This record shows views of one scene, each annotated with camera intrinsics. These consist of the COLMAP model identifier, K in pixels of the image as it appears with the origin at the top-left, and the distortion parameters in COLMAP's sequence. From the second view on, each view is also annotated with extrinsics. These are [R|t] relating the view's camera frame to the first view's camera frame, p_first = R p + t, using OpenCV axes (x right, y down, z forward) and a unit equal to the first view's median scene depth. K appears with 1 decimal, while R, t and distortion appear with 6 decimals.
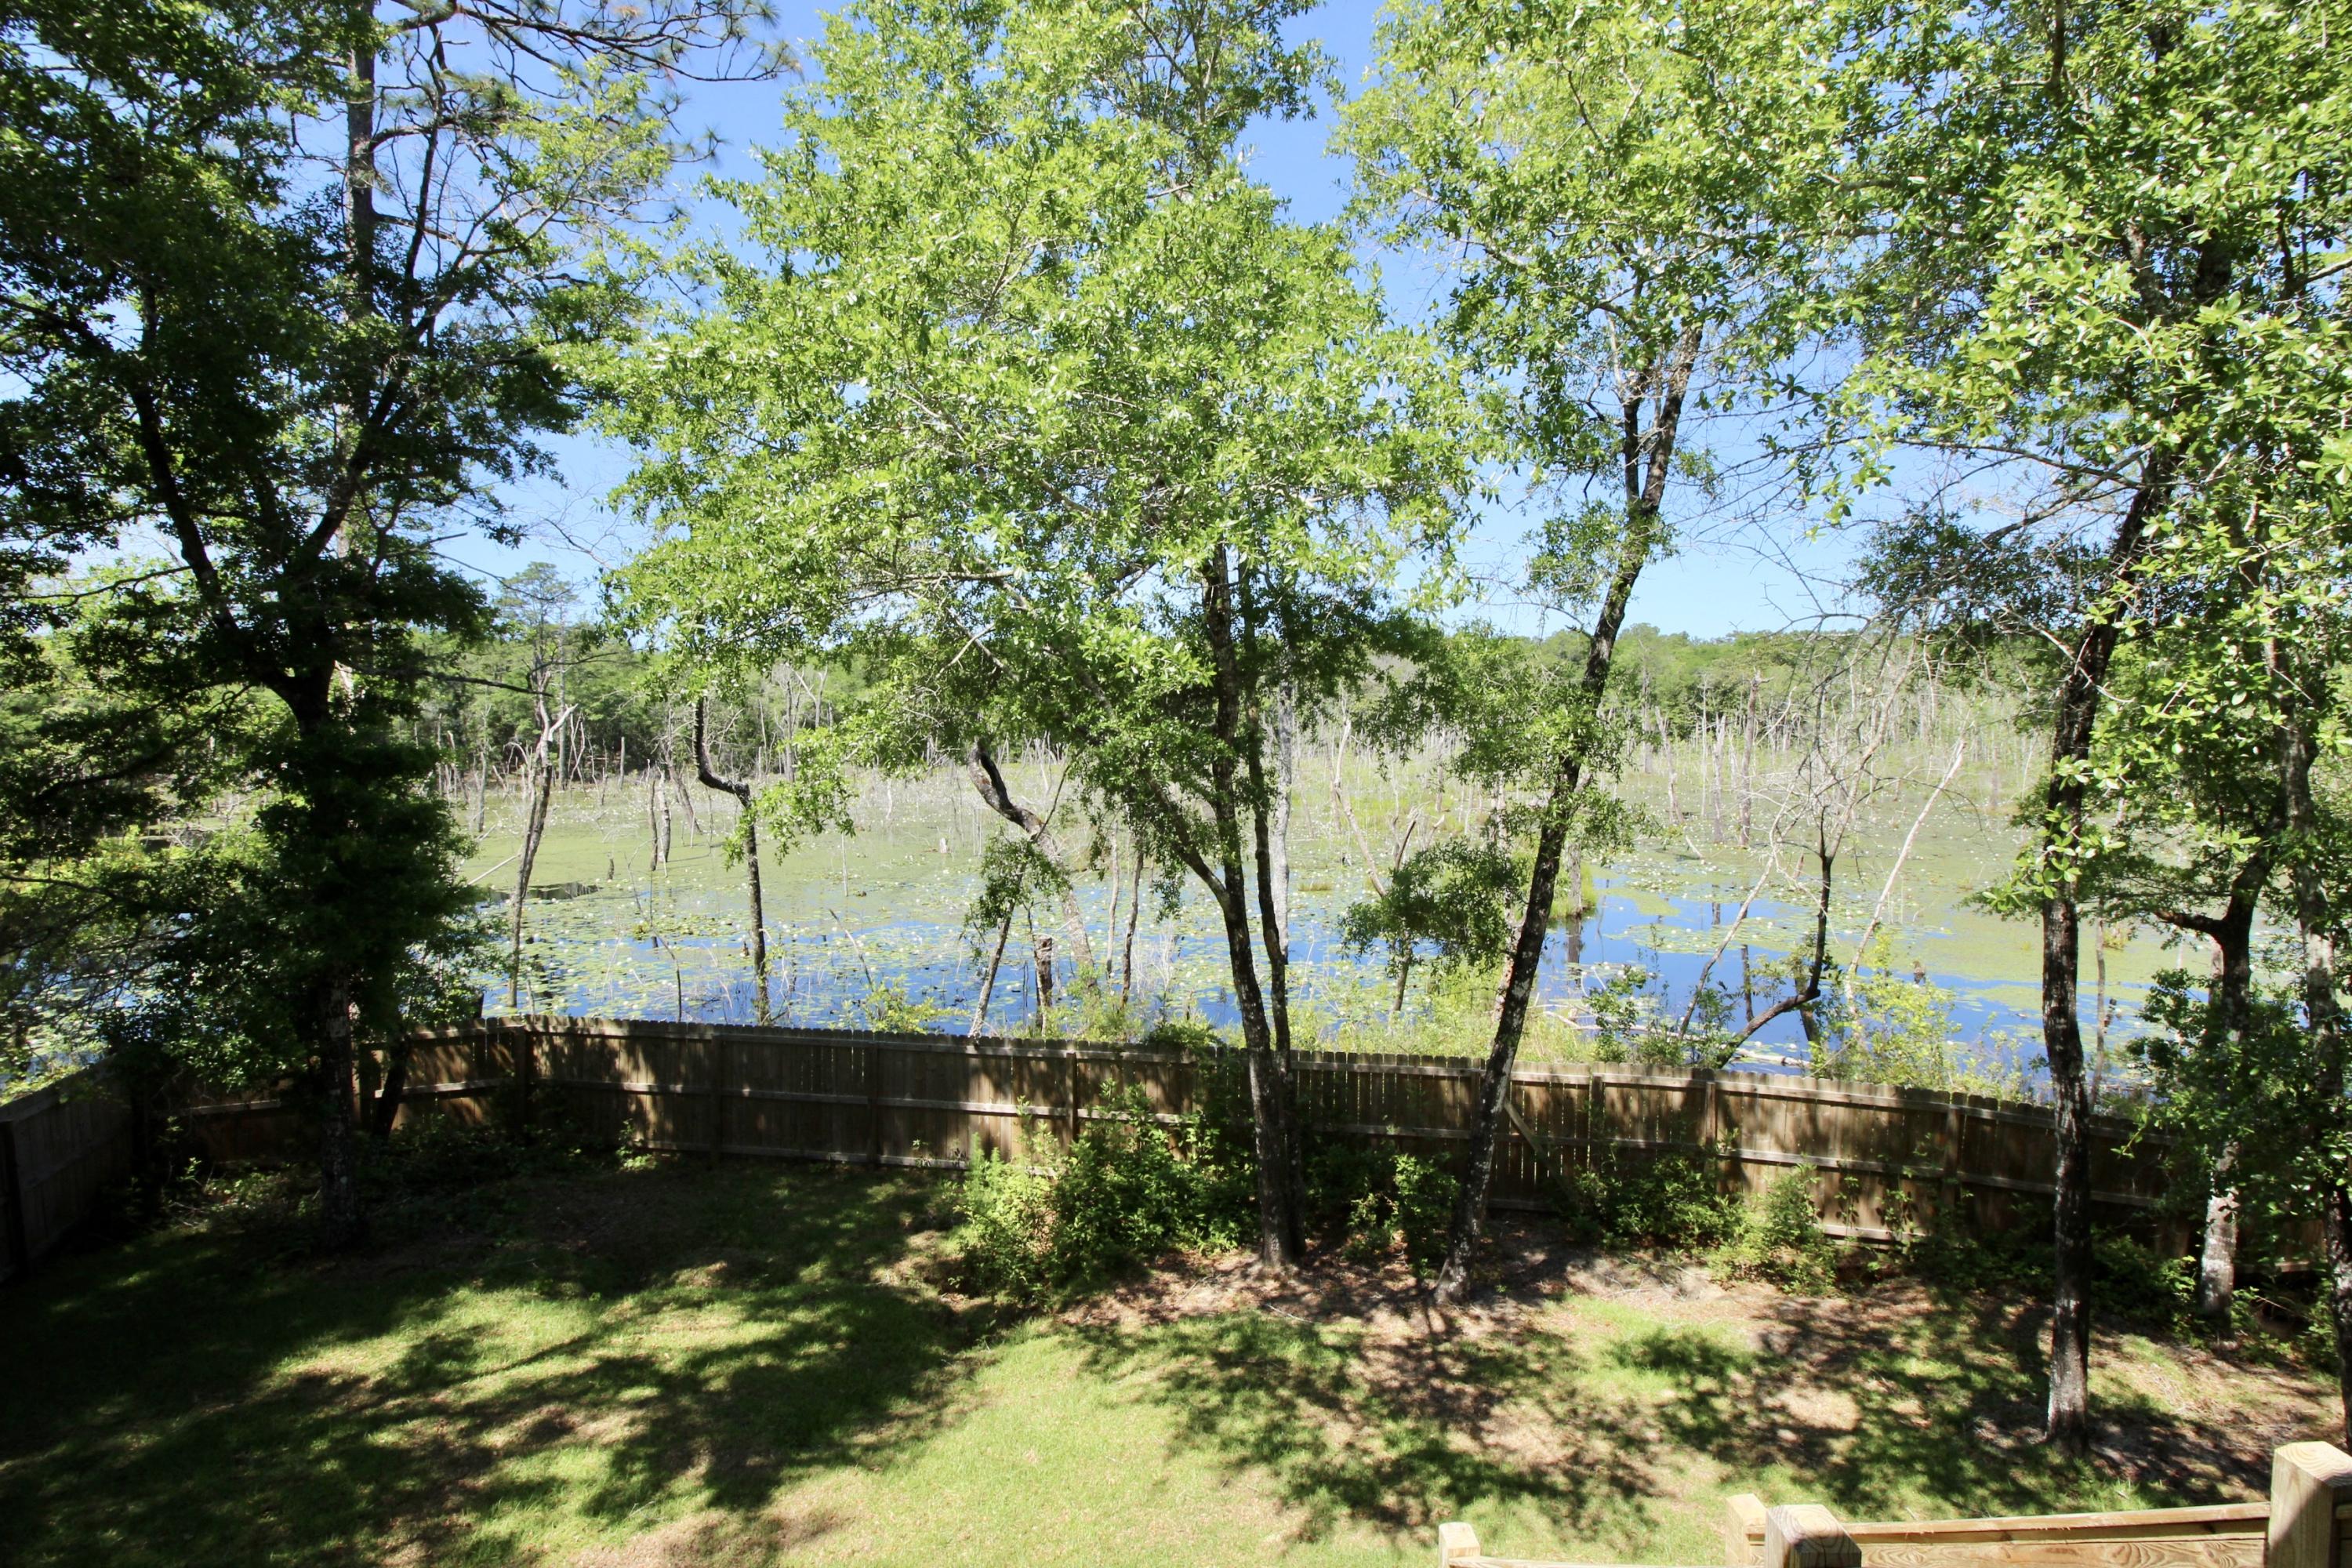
lens RADIAL K [[1089.6, 0, 1183.7], [0, 1089.6, 766.4], [0, 0, 1]] dist [0.000592, -0.013091]
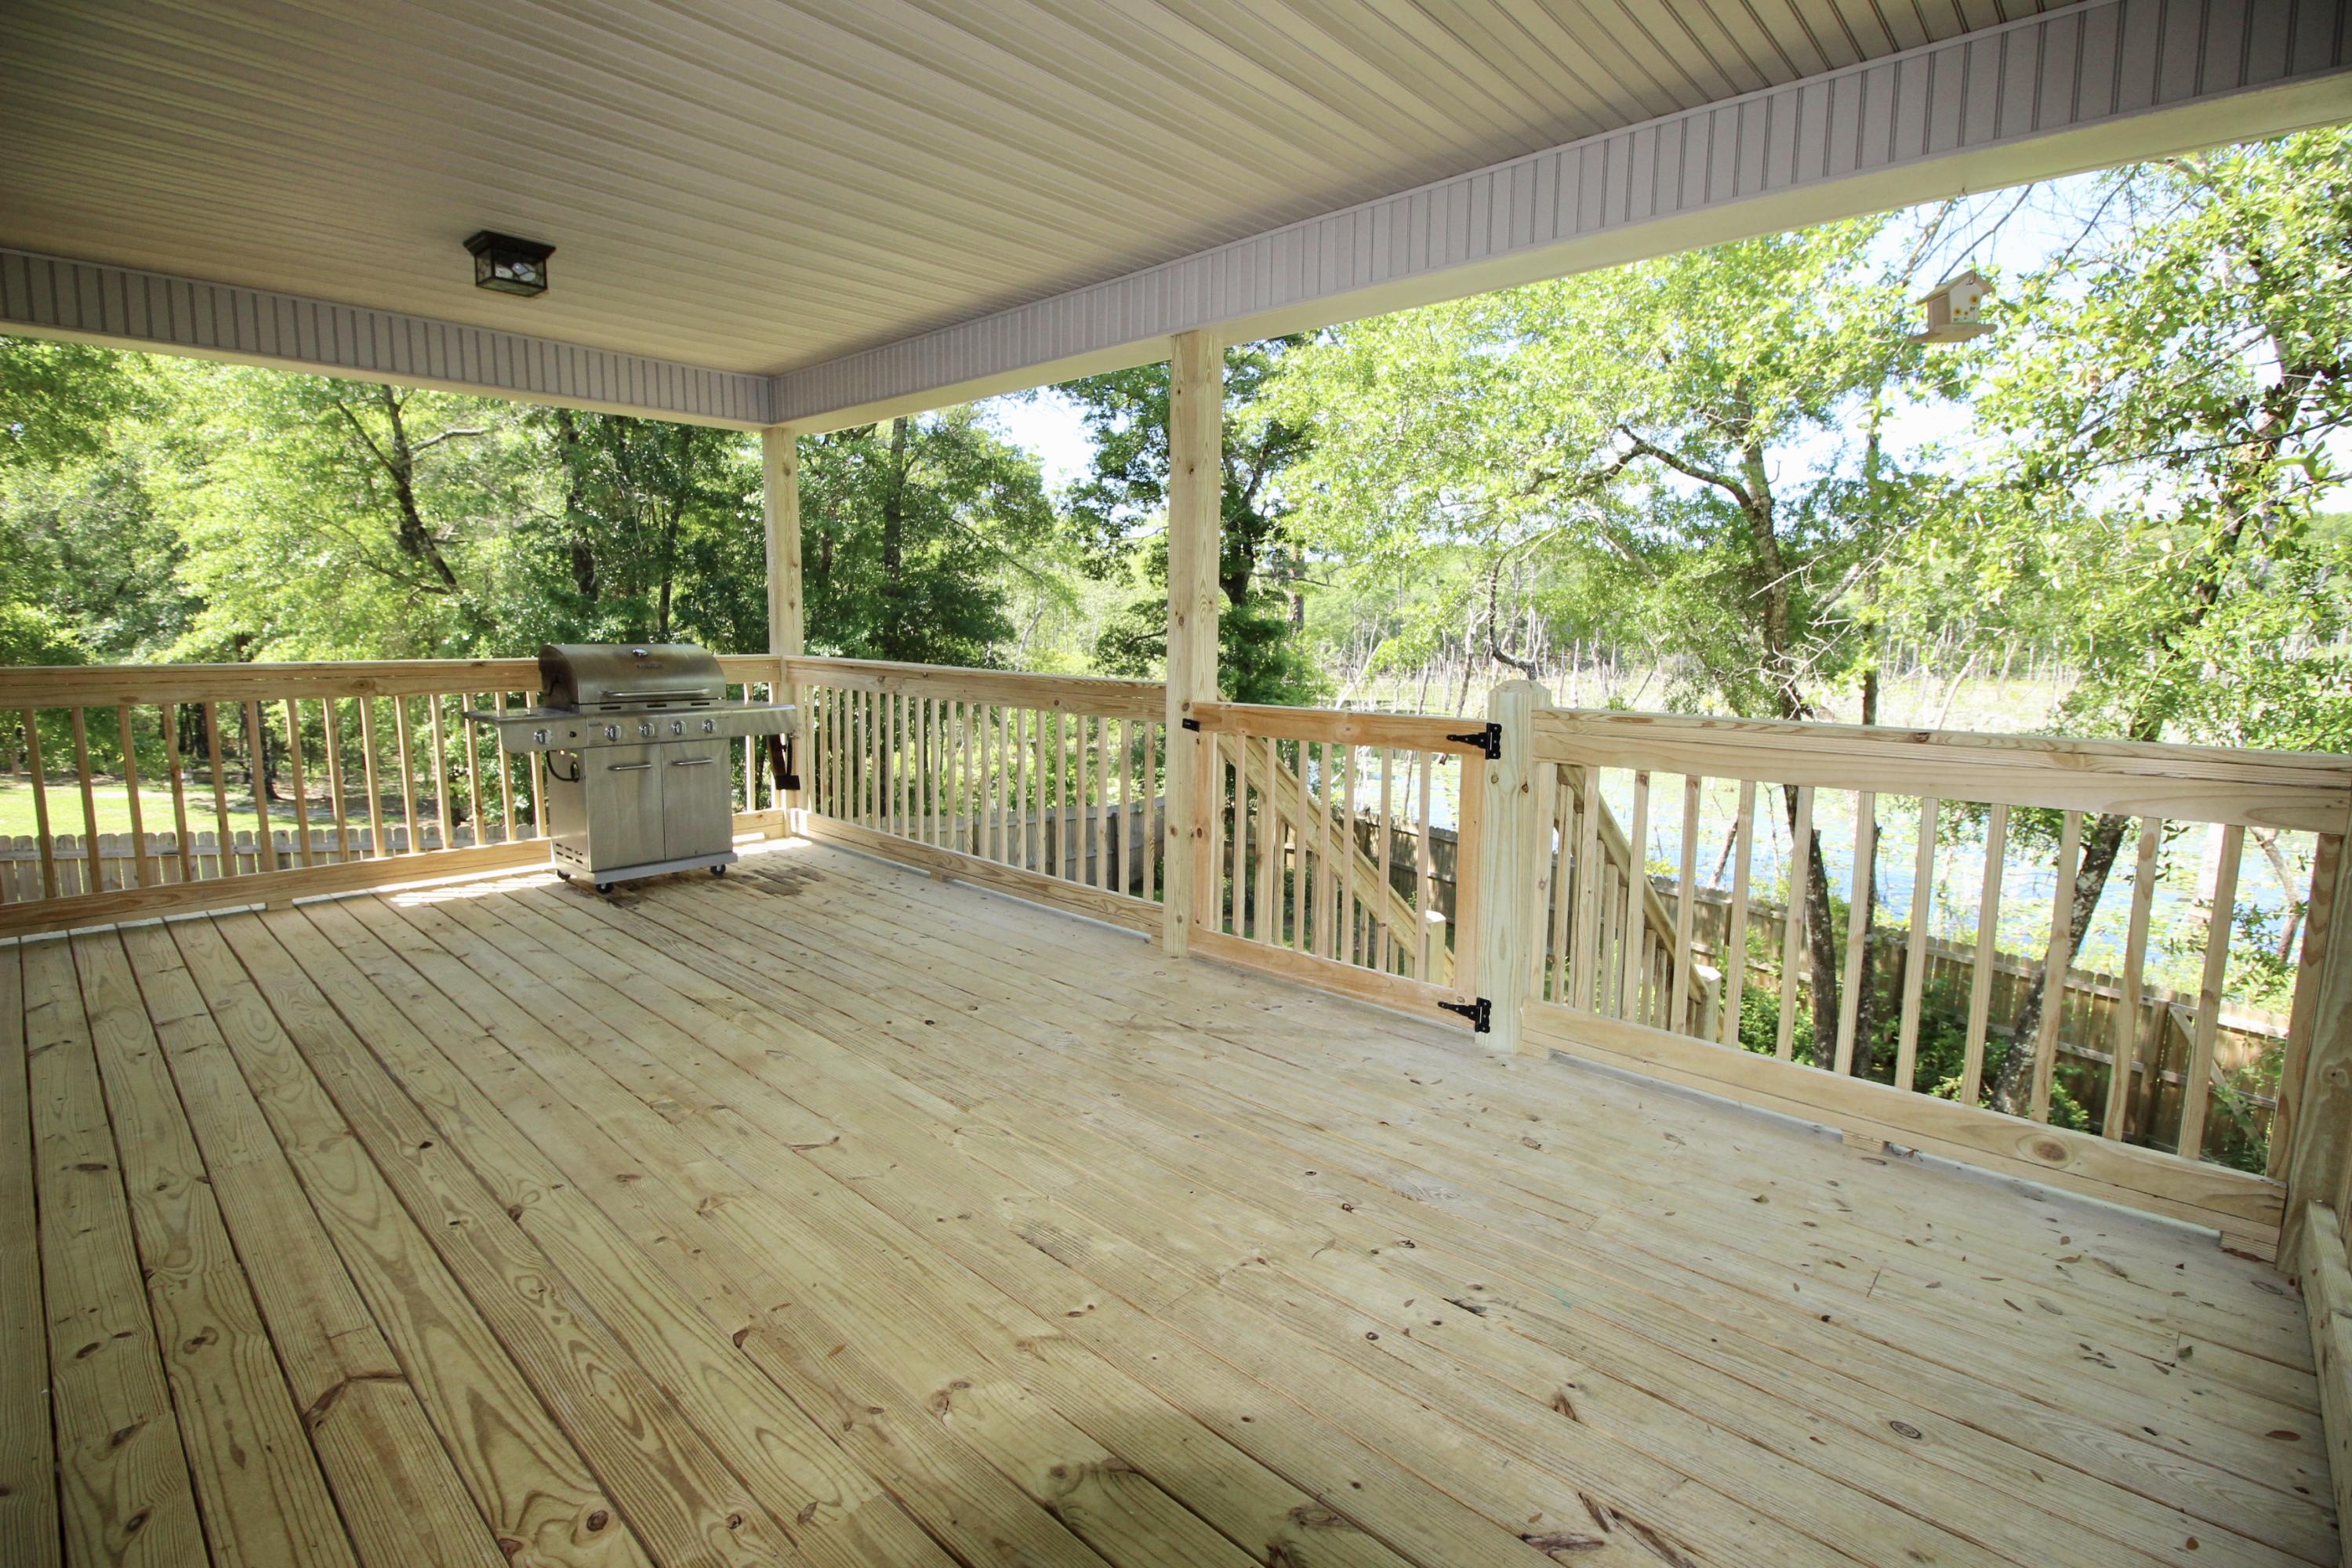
lens RADIAL K [[1071.2, 0, 1176.0], [0, 1071.2, 784.0], [0, 0, 1]] dist [0.000636, 0.000515]
pose [[0.639414, 0.119925, -0.759453, 0.600612], [-0.031971, 0.991053, 0.129580, 0.032019], [0.768198, -0.058575, 0.637527, -0.196723]]
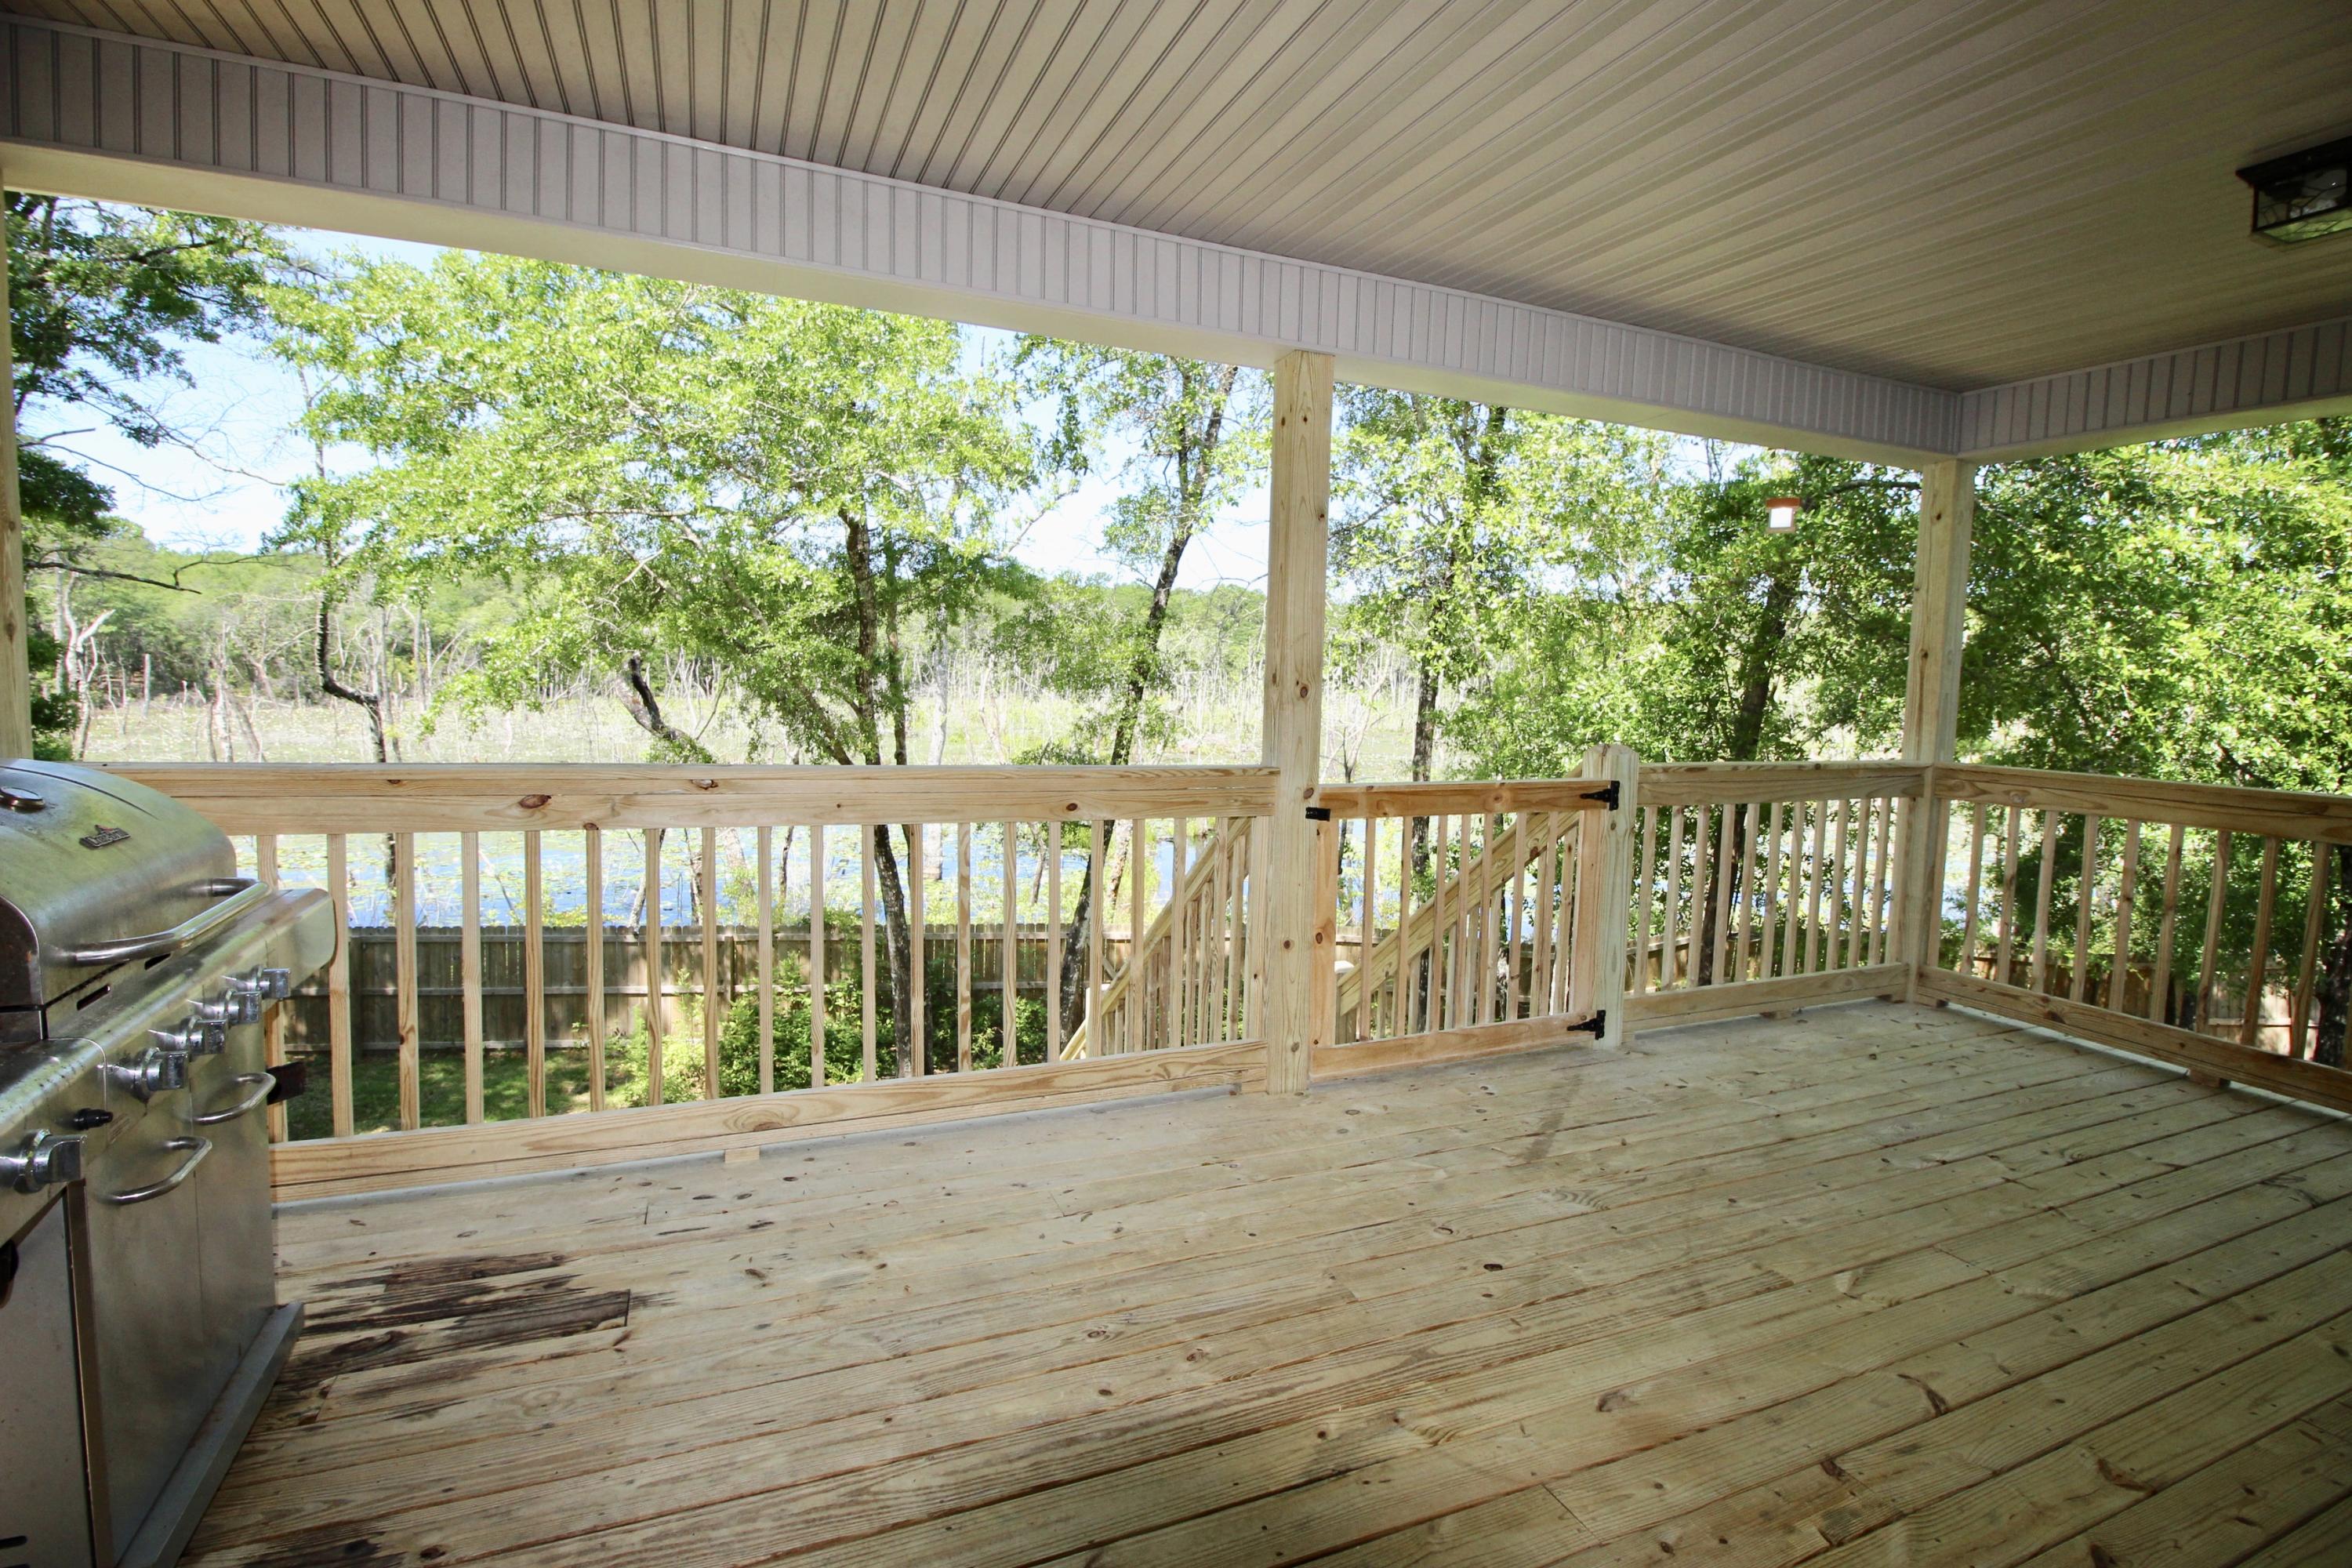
lens RADIAL K [[1089.6, 0, 1183.7], [0, 1089.6, 766.4], [0, 0, 1]] dist [0.000592, -0.013091]
pose [[0.955861, 0.004740, 0.293782, 0.018980], [-0.019921, 0.998614, 0.048707, 0.030622], [-0.293144, -0.052409, 0.954631, -0.267606]]
